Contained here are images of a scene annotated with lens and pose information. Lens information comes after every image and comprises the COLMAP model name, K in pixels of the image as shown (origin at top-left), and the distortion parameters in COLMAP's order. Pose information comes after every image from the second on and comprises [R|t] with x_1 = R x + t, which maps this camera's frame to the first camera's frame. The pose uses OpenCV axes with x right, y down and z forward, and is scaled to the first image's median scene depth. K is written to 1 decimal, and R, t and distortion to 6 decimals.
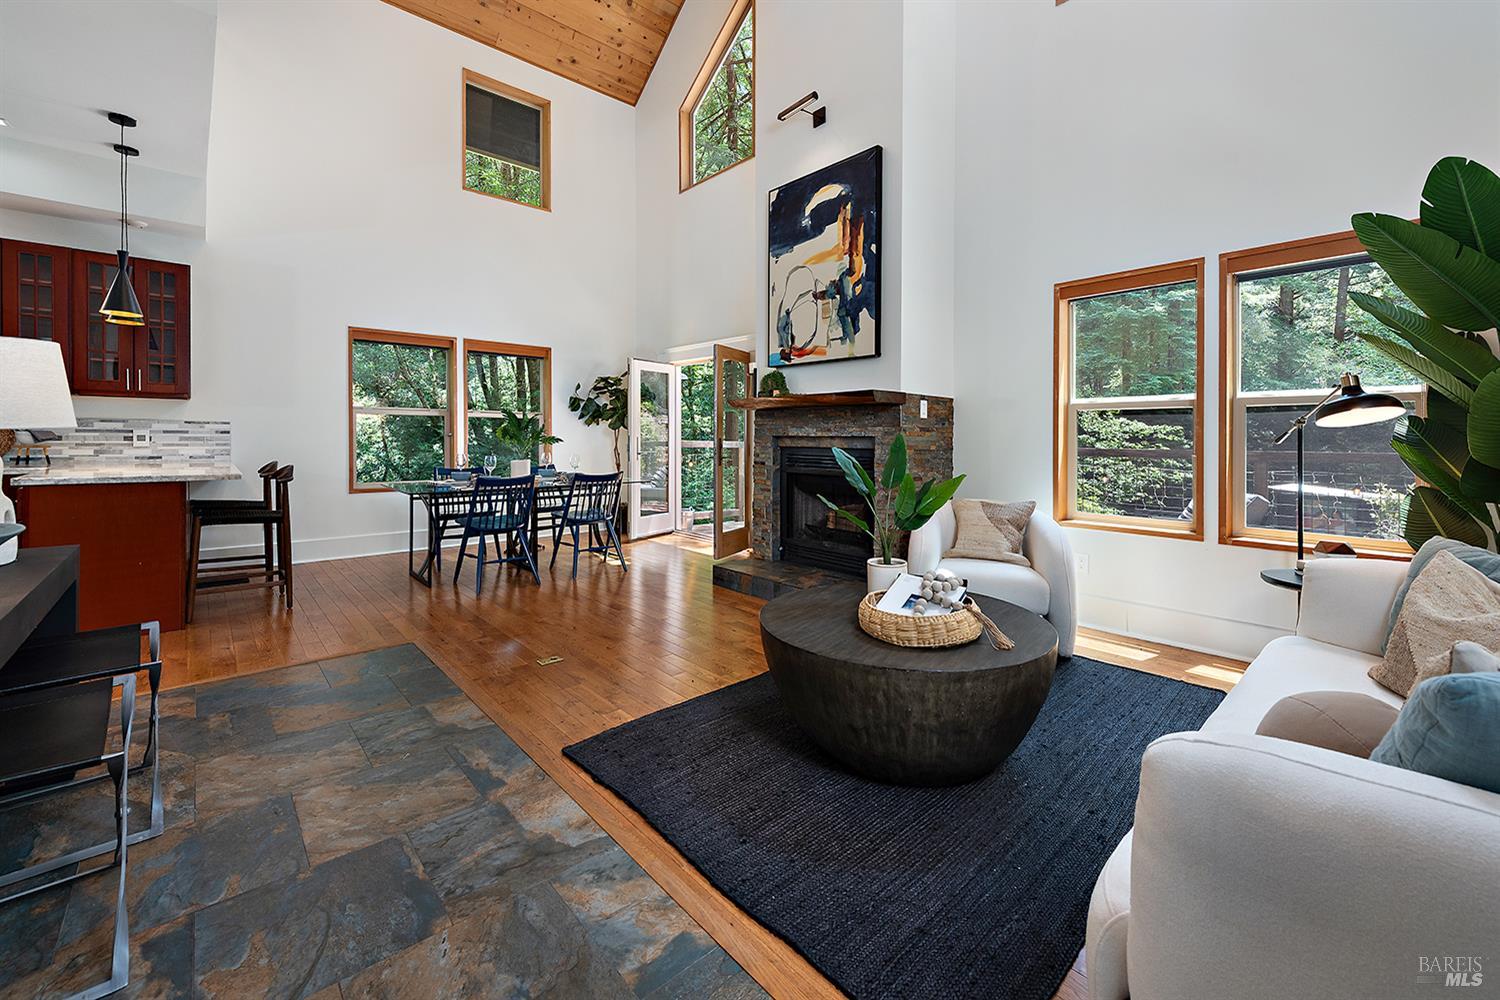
lens RADIAL K [[614.4, 0, 752.3], [0, 614.4, 440.9], [0, 0, 1]] dist [0.013622, -0.003723]
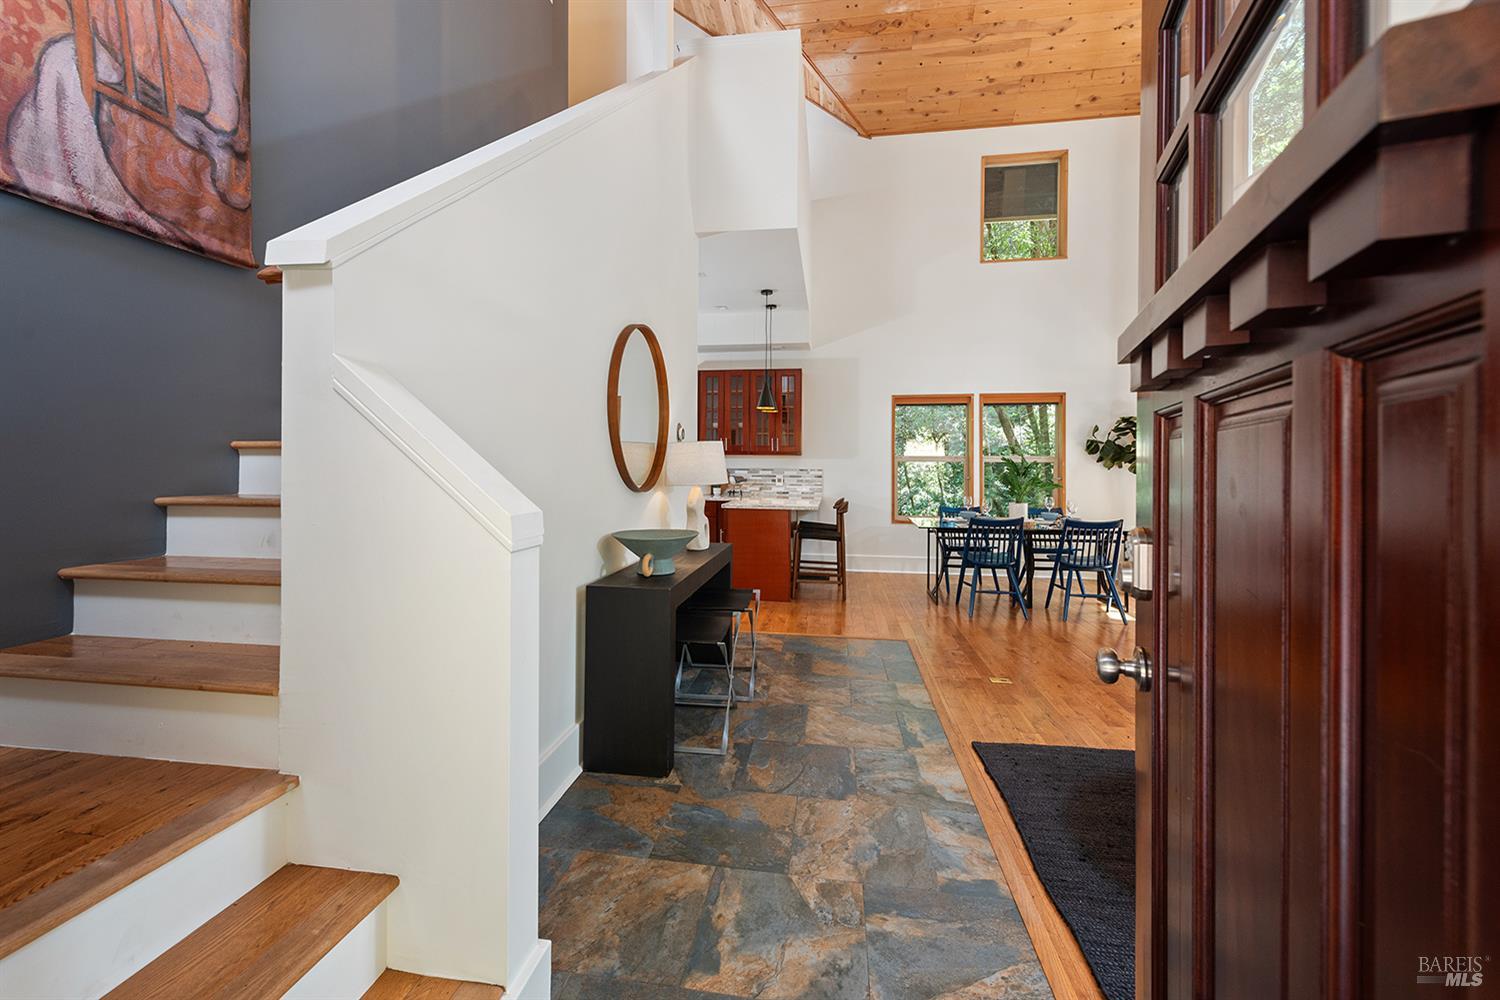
lens RADIAL K [[610.9, 0, 738.9], [0, 610.9, 468.0], [0, 0, 1]] dist [0.003148, 0.000044]
pose [[0.630735, -0.003531, -0.775990, 0.185208], [-0.006374, 0.999932, -0.009731, -0.021797], [0.775972, 0.011084, 0.630670, -0.082245]]
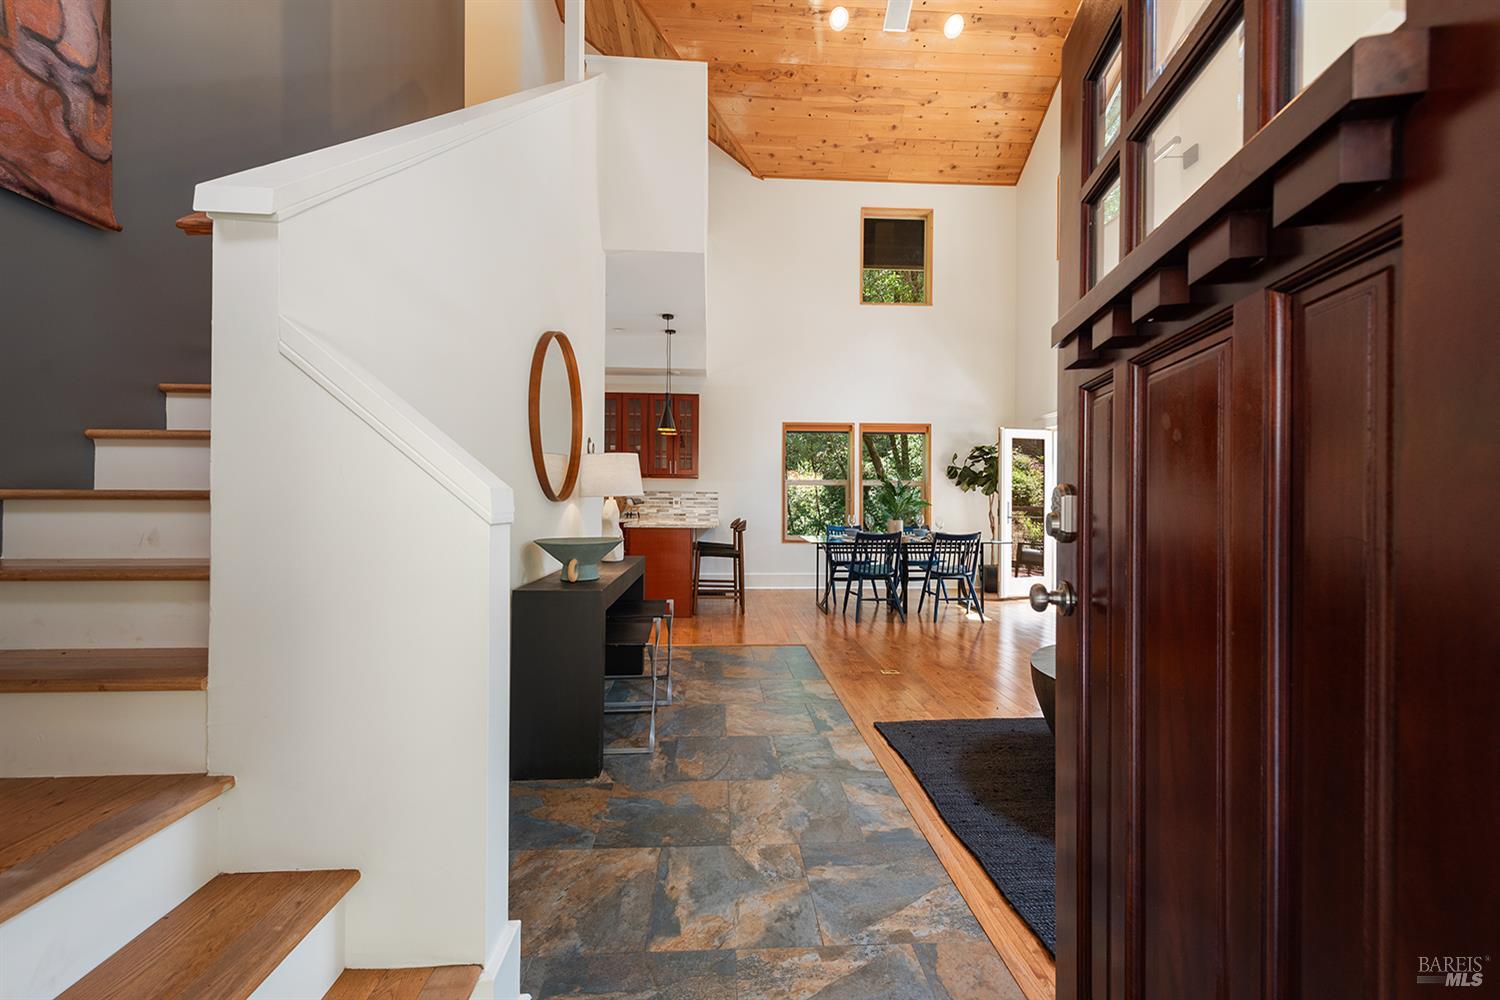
lens RADIAL K [[597.1, 0, 750.0], [0, 597.1, 500.0], [0, 0, 1]] dist [0.000572, -0.000310]
pose [[0.782603, -0.004361, -0.622506, 0.162804], [-0.003385, 0.999931, -0.011261, 0.006116], [0.622512, 0.010921, 0.782534, -0.124623]]
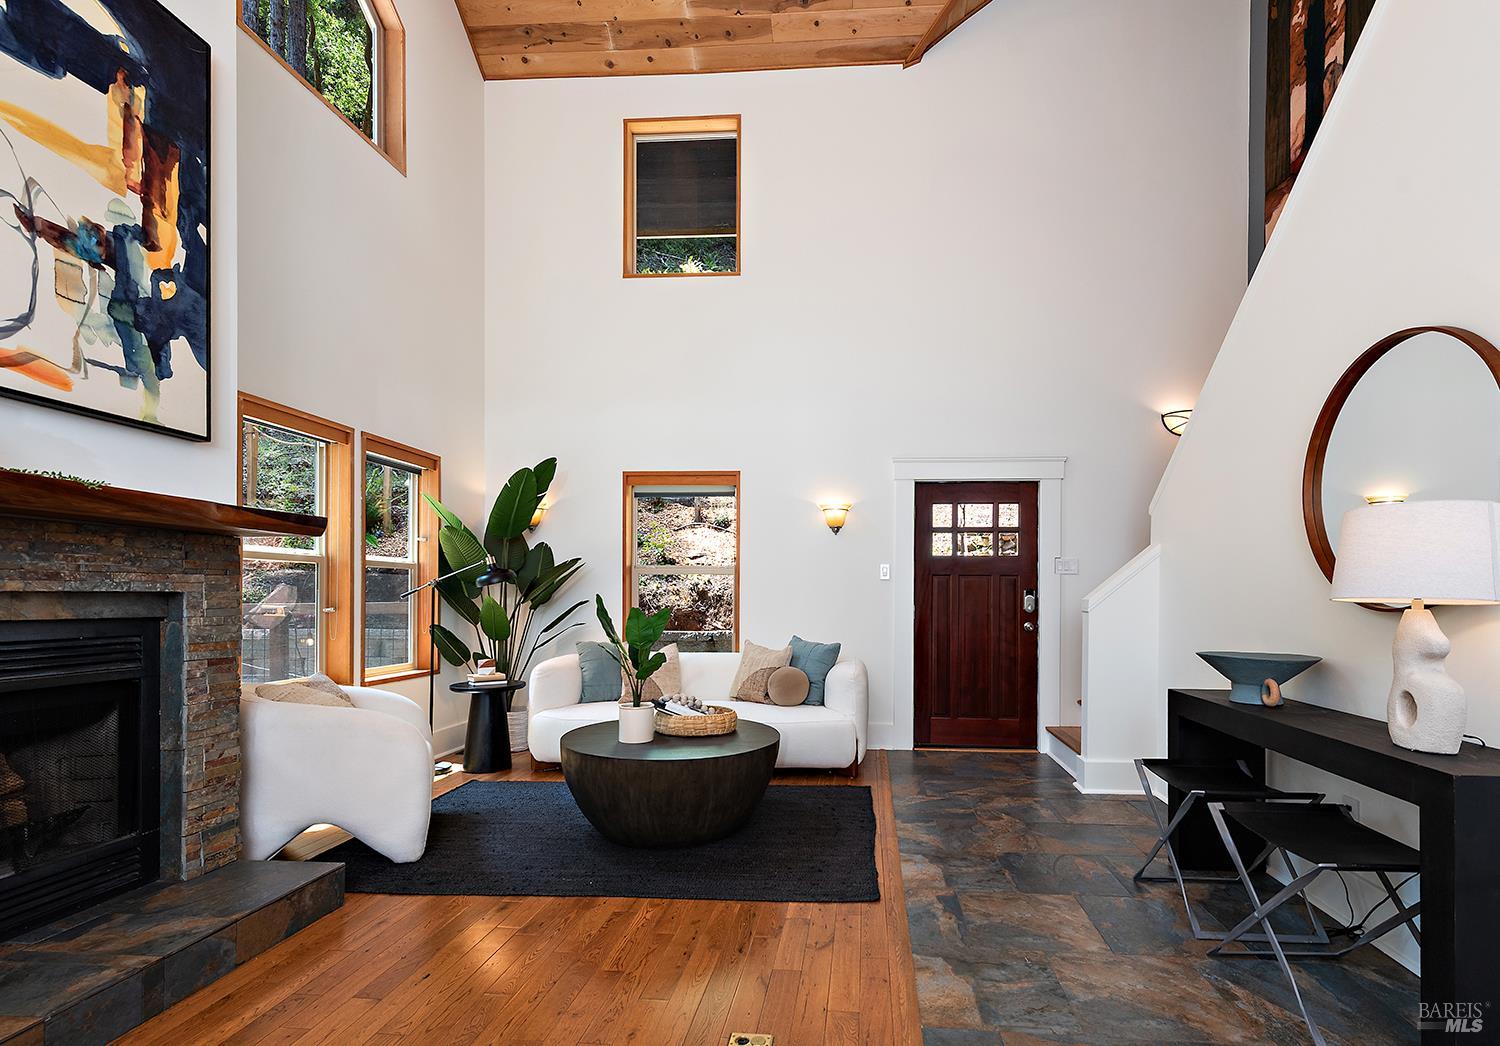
lens RADIAL K [[696.2, 0, 803.1], [0, 696.2, 599.5], [0, 0, 1]] dist [0.016766, -0.005824]
pose [[-0.679054, -0.012407, 0.733984, -0.560524], [-0.007348, 0.999922, 0.010103, -0.011174], [-0.734052, 0.001467, -0.679092, 0.979300]]
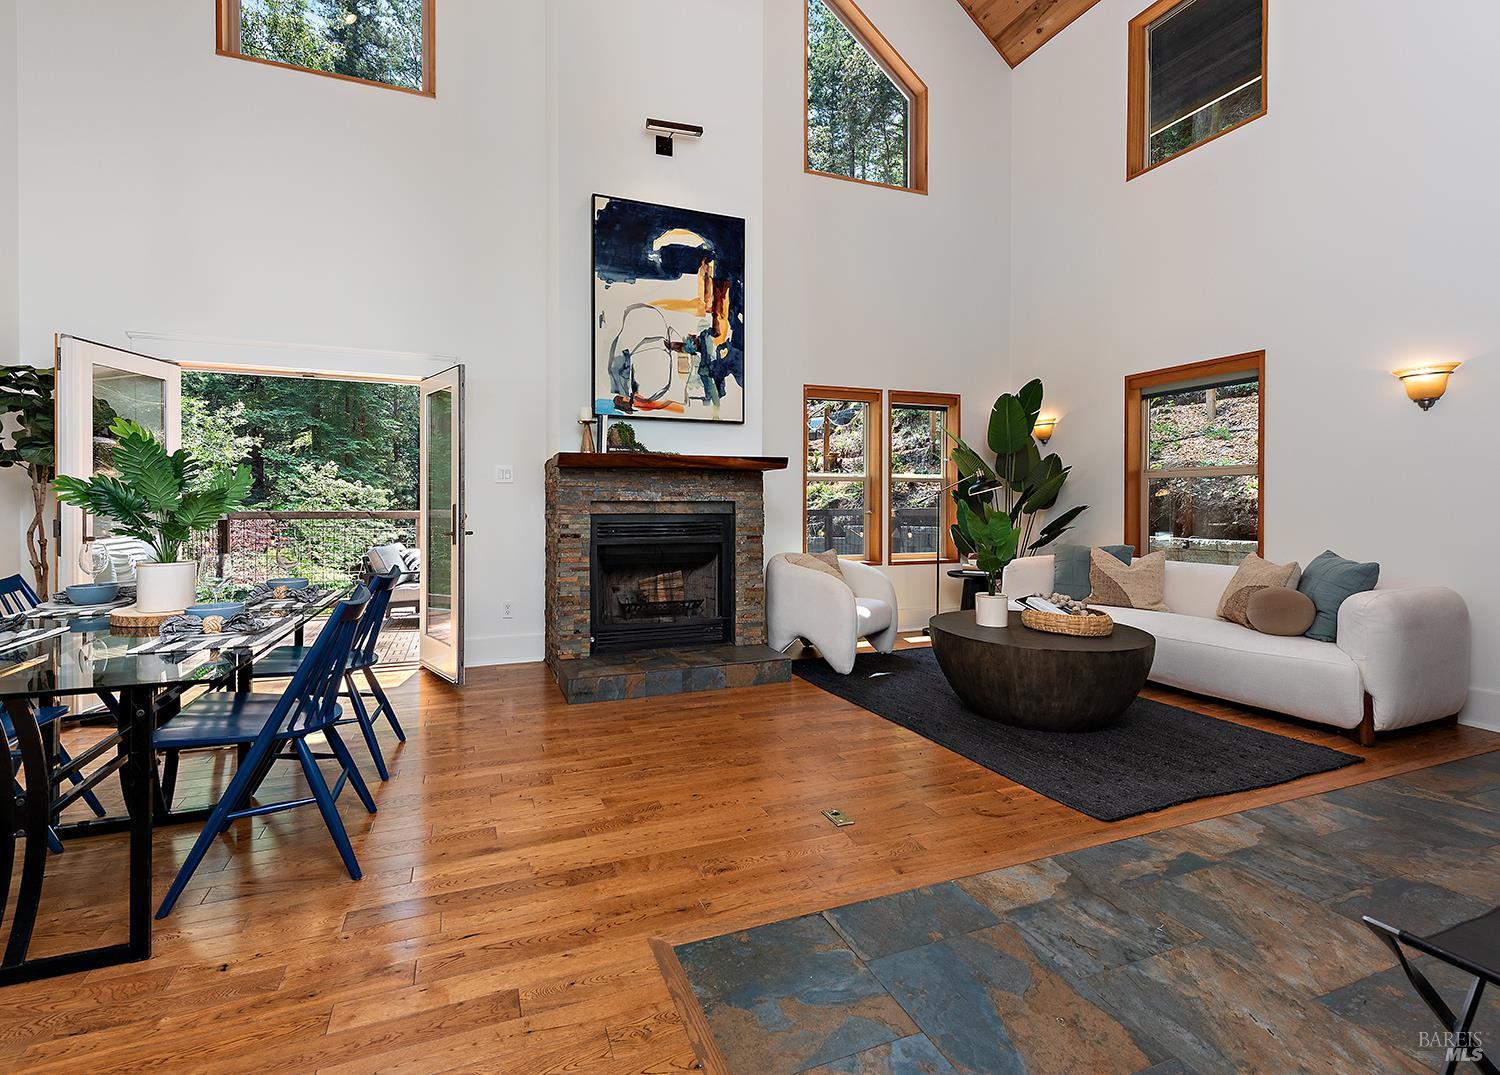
lens RADIAL K [[632.1, 0, 698.4], [0, 632.1, 512.7], [0, 0, 1]] dist [-0.000089, -0.001157]
pose [[0.389701, -0.018146, 0.920763, -0.762576], [0.006894, 0.999835, 0.016786, -0.006141], [-0.920916, -0.000193, 0.389761, 0.621474]]
